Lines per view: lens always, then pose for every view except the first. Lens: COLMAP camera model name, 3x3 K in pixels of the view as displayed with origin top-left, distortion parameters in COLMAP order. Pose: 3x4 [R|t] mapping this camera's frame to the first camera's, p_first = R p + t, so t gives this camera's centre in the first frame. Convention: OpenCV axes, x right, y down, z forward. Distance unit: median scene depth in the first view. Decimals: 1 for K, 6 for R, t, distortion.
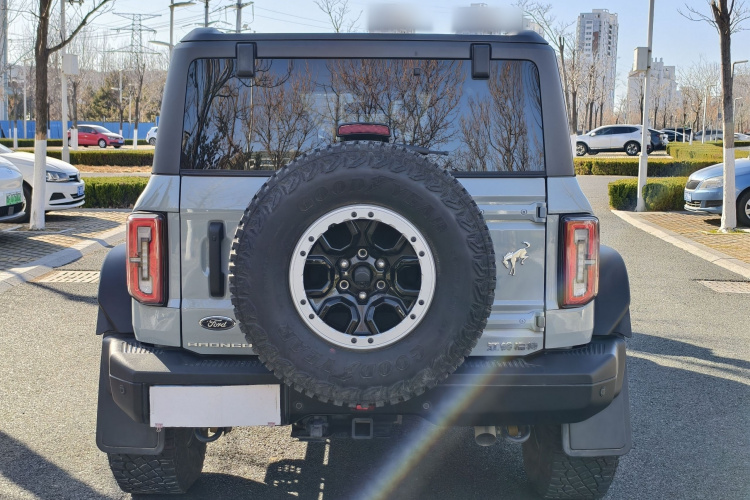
lens RADIAL K [[1117.3, 0, 375.0], [0, 1117.3, 250.0], [0, 0, 1]] dist [-0.010842, -0.060192]
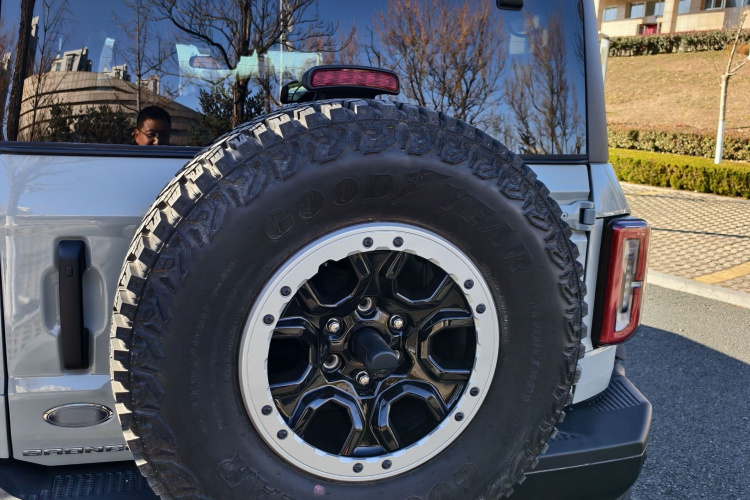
lens RADIAL K [[694.4, 0, 363.7], [0, 694.4, 233.5], [0, 0, 1]] dist [0.003398, -0.003470]
pose [[0.953026, -0.018962, 0.302295, -0.117199], [-0.007327, 0.996303, 0.085592, -0.062878], [-0.302800, -0.083787, 0.949364, 0.685401]]
